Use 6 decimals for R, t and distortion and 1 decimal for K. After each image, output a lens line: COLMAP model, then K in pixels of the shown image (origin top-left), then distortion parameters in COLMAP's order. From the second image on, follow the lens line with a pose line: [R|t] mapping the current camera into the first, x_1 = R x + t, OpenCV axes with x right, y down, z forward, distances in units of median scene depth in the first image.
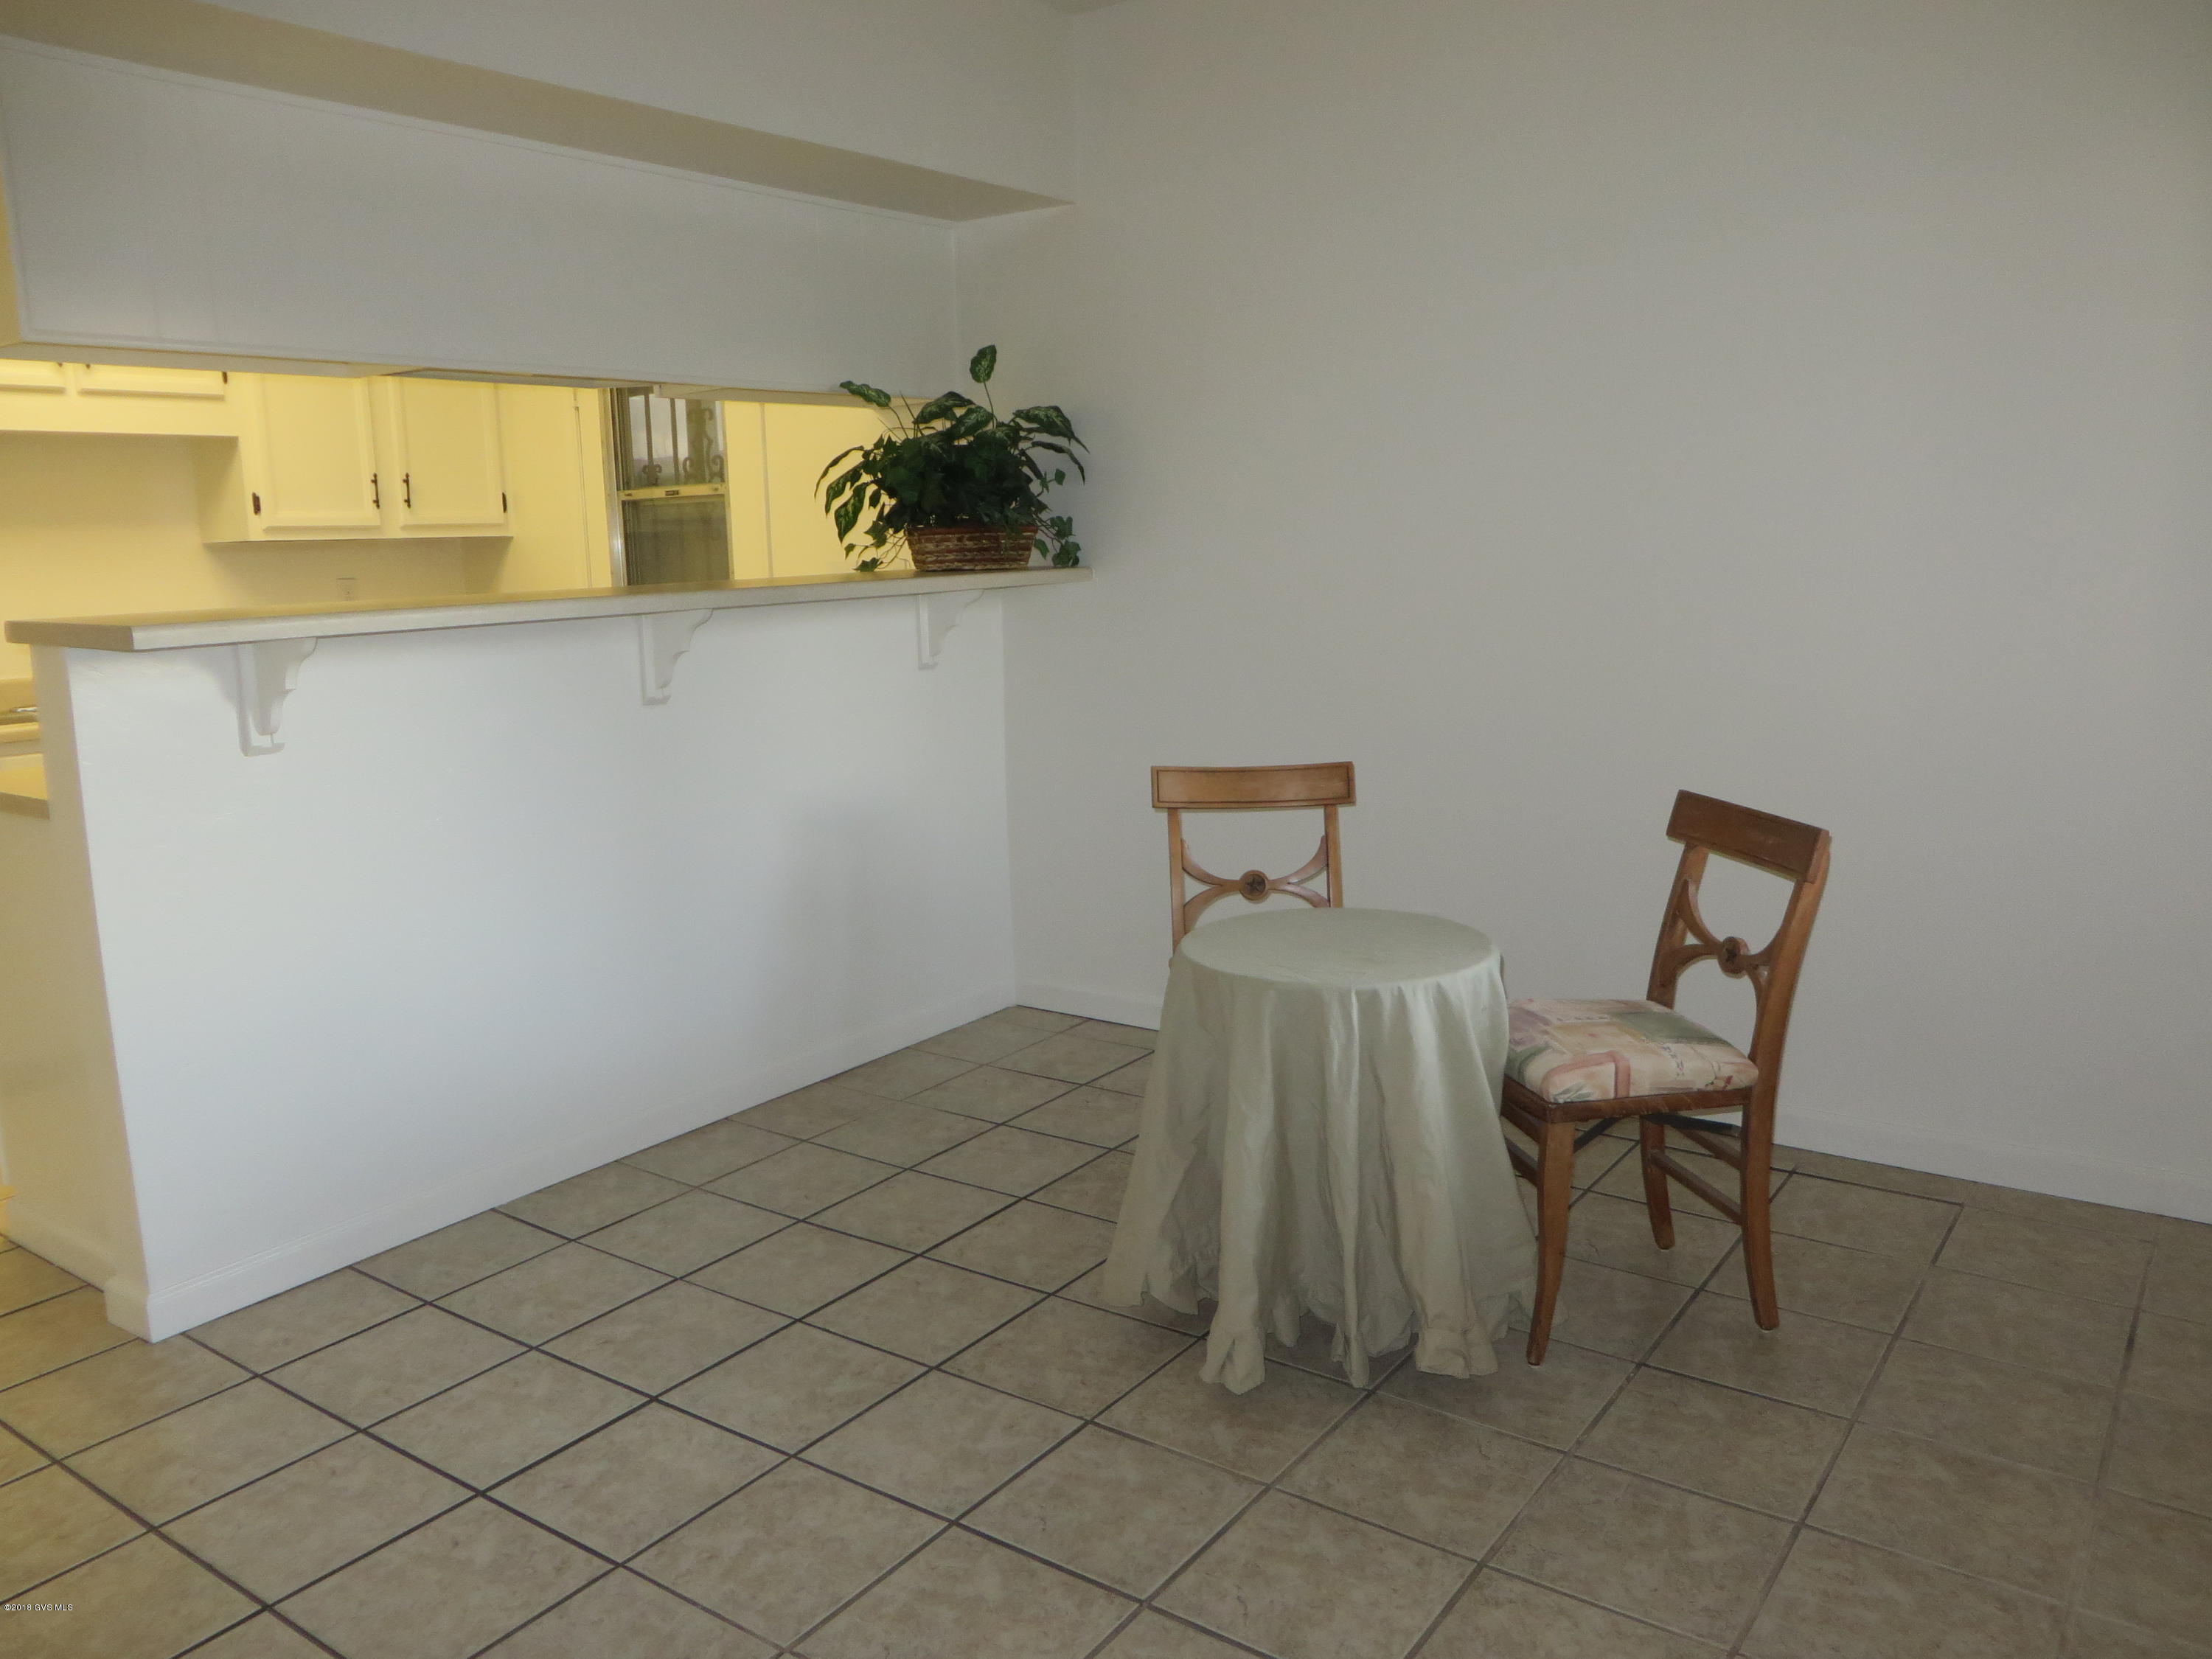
lens RADIAL K [[1657.4, 0, 1098.4], [0, 1657.4, 831.7], [0, 0, 1]] dist [-0.035435, 0.009786]
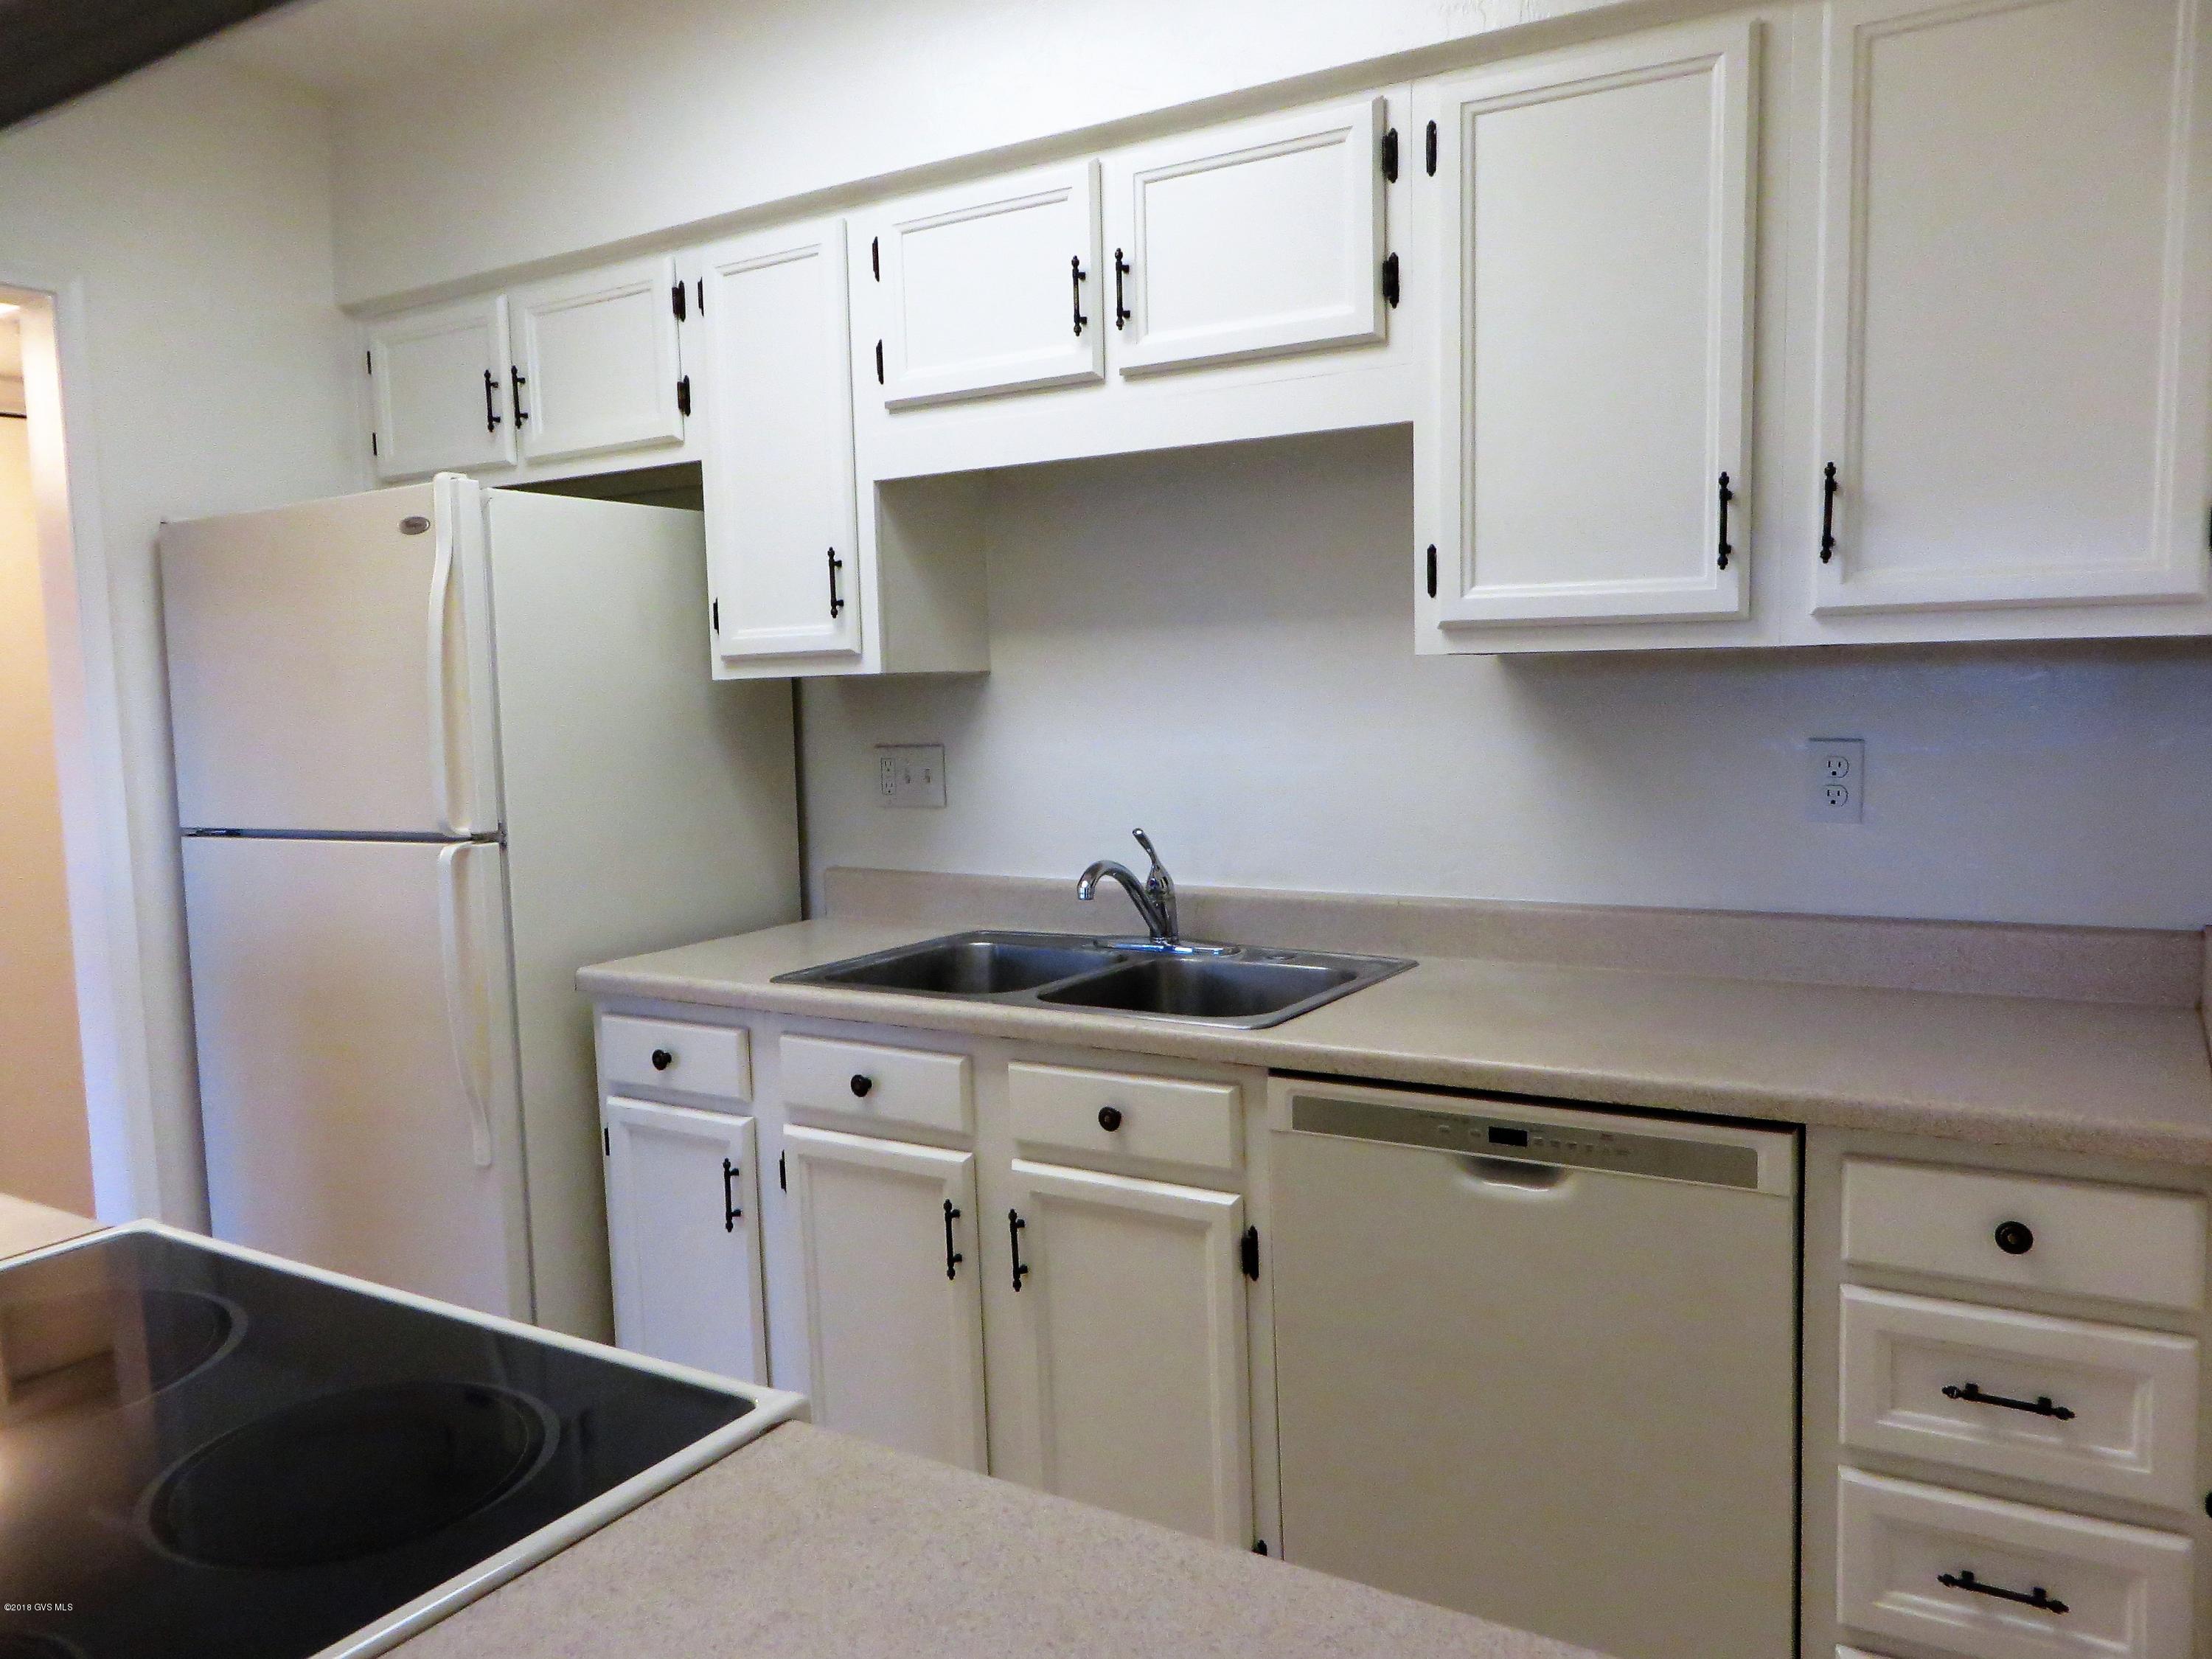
lens RADIAL K [[1657.4, 0, 1098.4], [0, 1657.4, 831.7], [0, 0, 1]] dist [-0.035435, 0.009786]
pose [[0.067041, 0.113638, -0.991258, -0.070548], [-0.150251, 0.983313, 0.102565, -0.156341], [0.986372, 0.142062, 0.082996, 0.848780]]
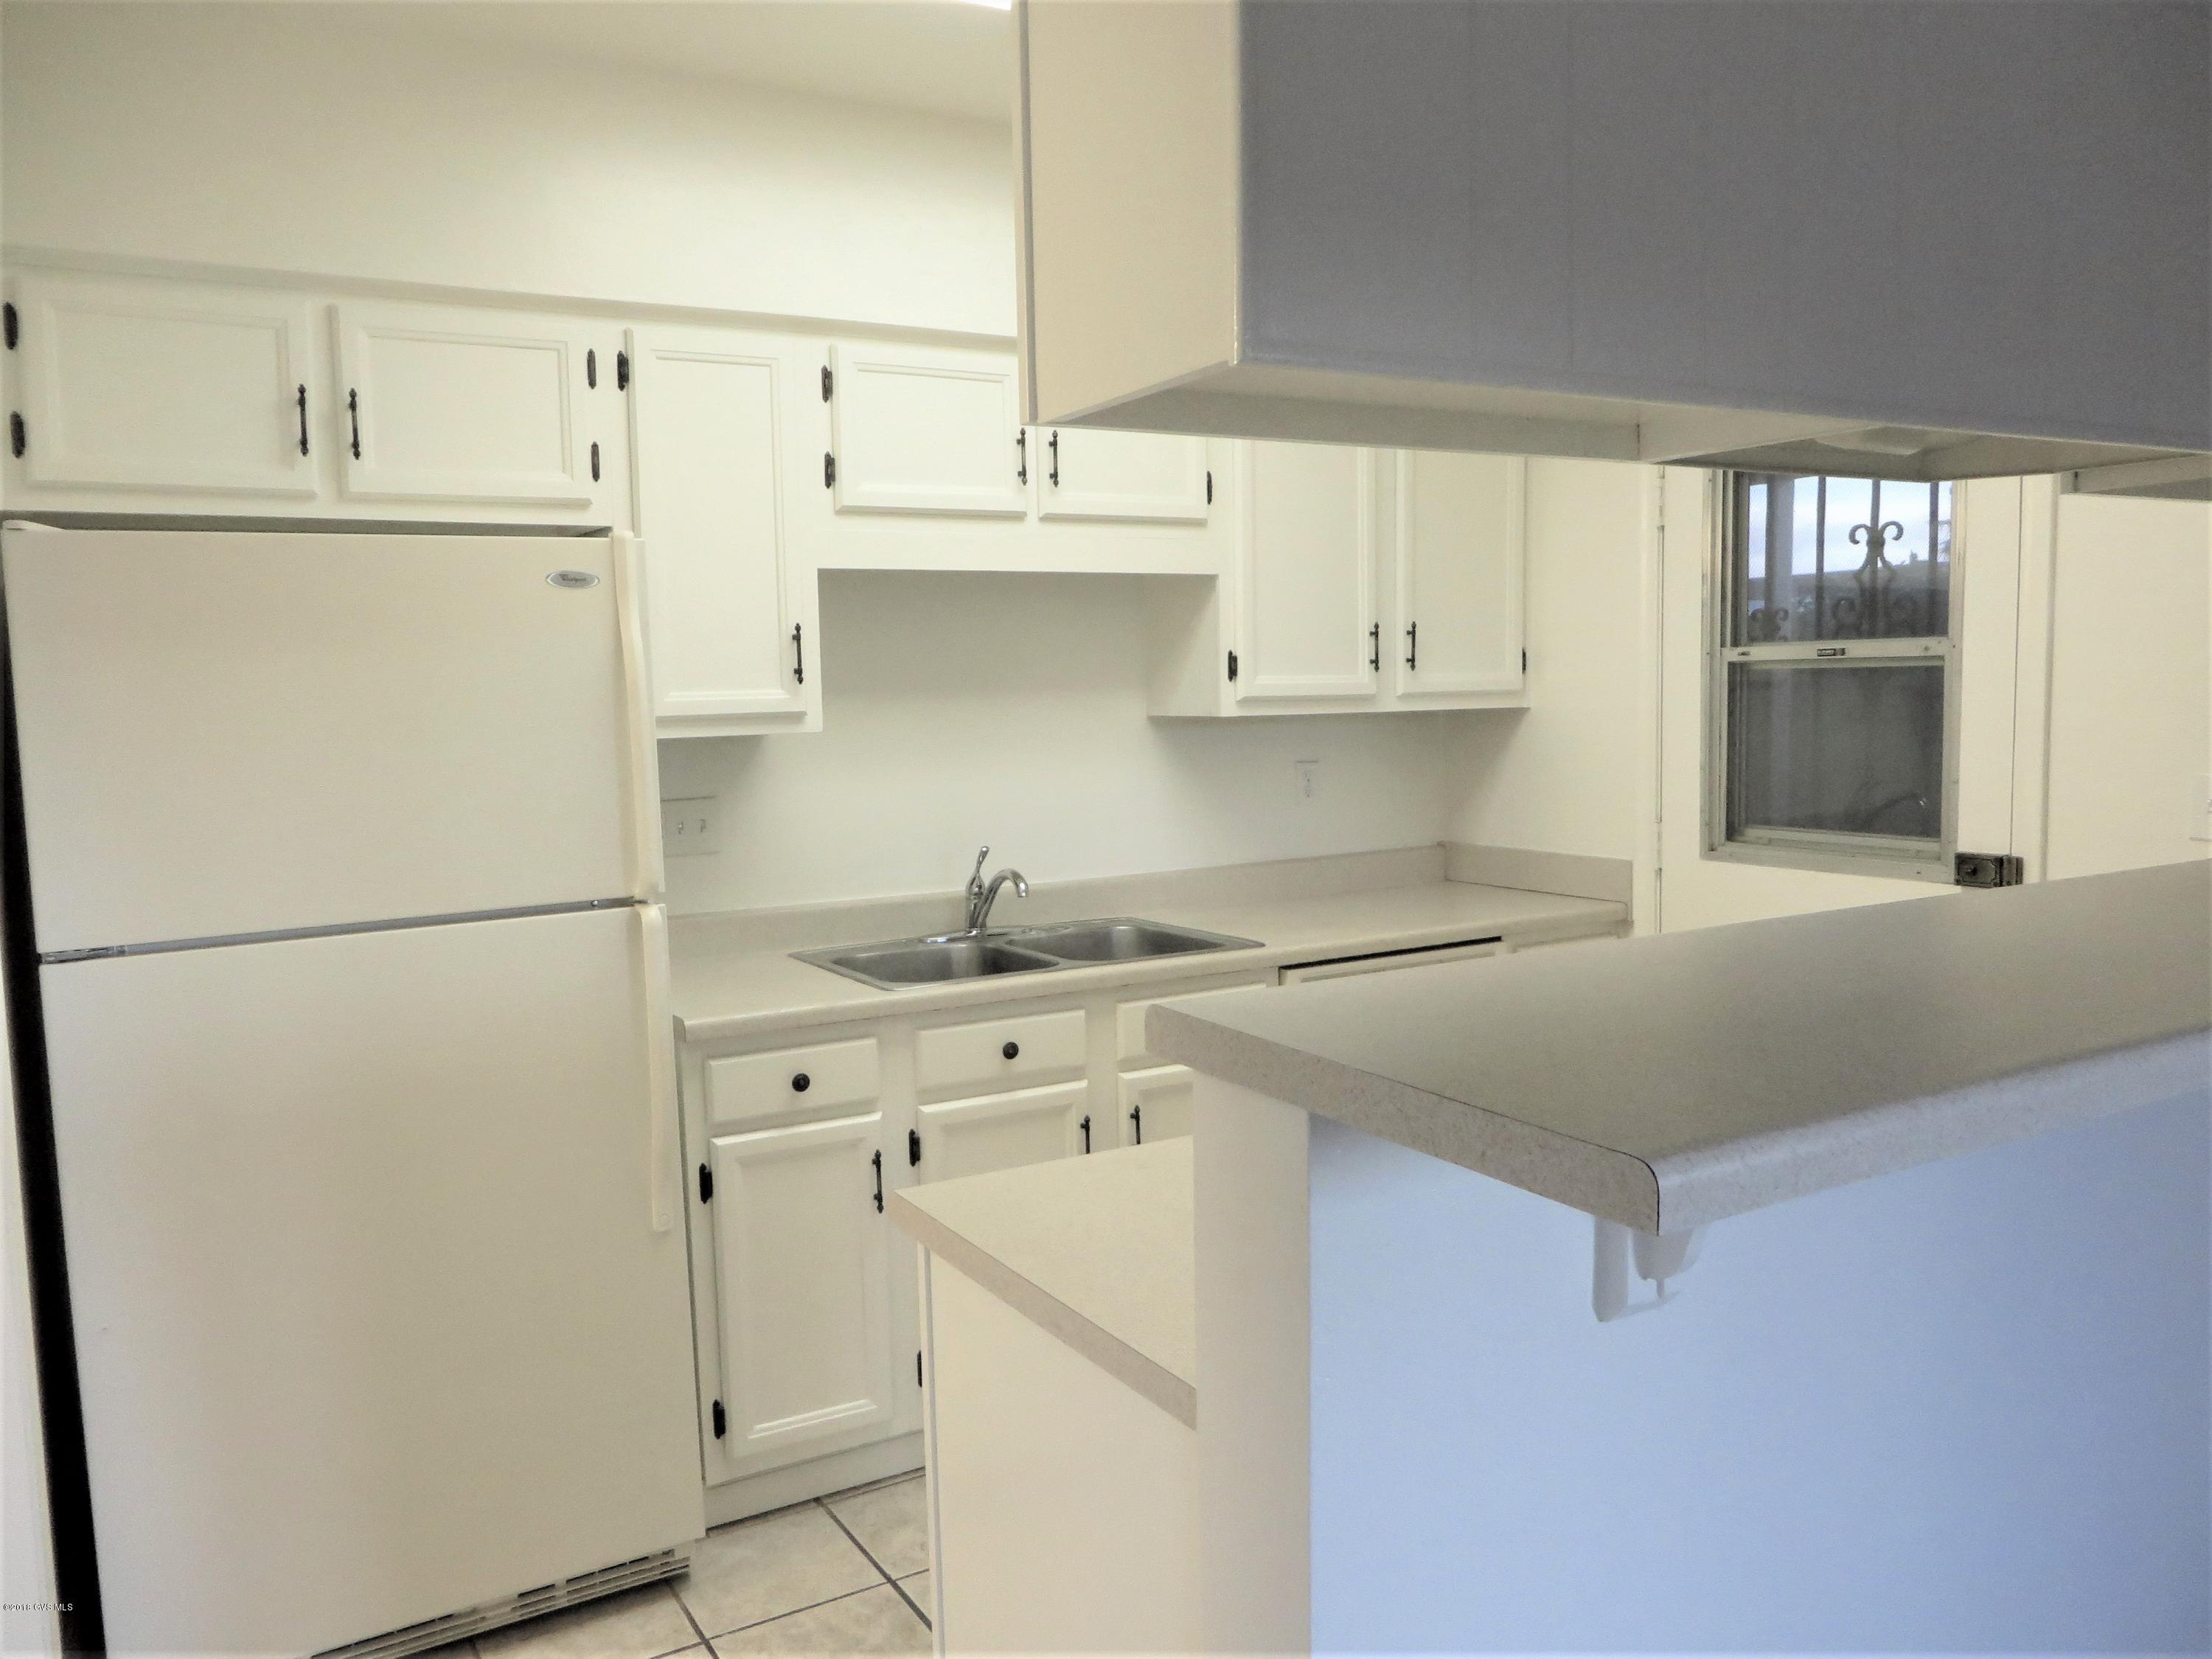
lens RADIAL K [[1657.4, 0, 1098.4], [0, 1657.4, 831.7], [0, 0, 1]] dist [-0.035435, 0.009786]
pose [[0.914660, 0.041247, -0.402113, -0.257892], [-0.071939, 0.995510, -0.061521, -0.074088], [0.397770, 0.085198, 0.913521, 0.299200]]
